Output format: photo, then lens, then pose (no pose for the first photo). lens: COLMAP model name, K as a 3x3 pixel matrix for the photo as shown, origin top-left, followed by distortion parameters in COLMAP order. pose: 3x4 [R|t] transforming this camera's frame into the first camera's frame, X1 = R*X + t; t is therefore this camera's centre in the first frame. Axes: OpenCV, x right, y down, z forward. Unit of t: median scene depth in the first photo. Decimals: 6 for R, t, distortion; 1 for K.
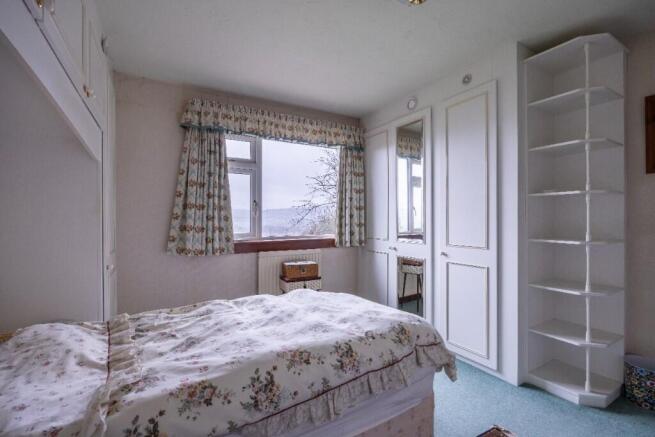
lens RADIAL K [[305.6, 0, 324.4], [0, 305.6, 224.1], [0, 0, 1]] dist [-0.013310, -0.000098]
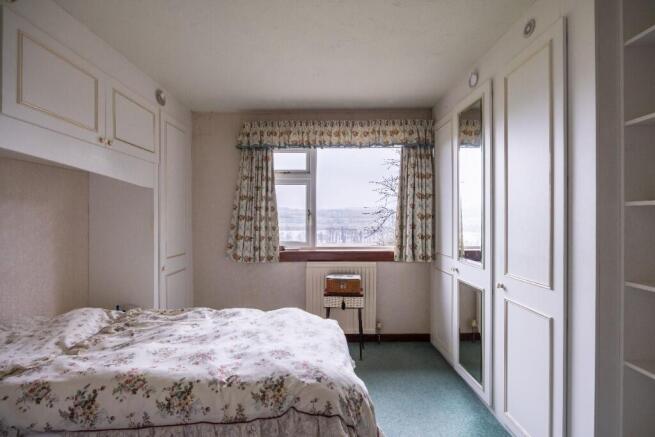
lens RADIAL K [[305.6, 0, 322.9], [0, 305.6, 221.9], [0, 0, 1]] dist [-0.013310, -0.000098]
pose [[0.851016, 0.008314, -0.525073, 0.413618], [-0.008332, 0.999963, 0.002328, -0.048820], [0.525073, 0.002394, 0.851054, 0.194366]]
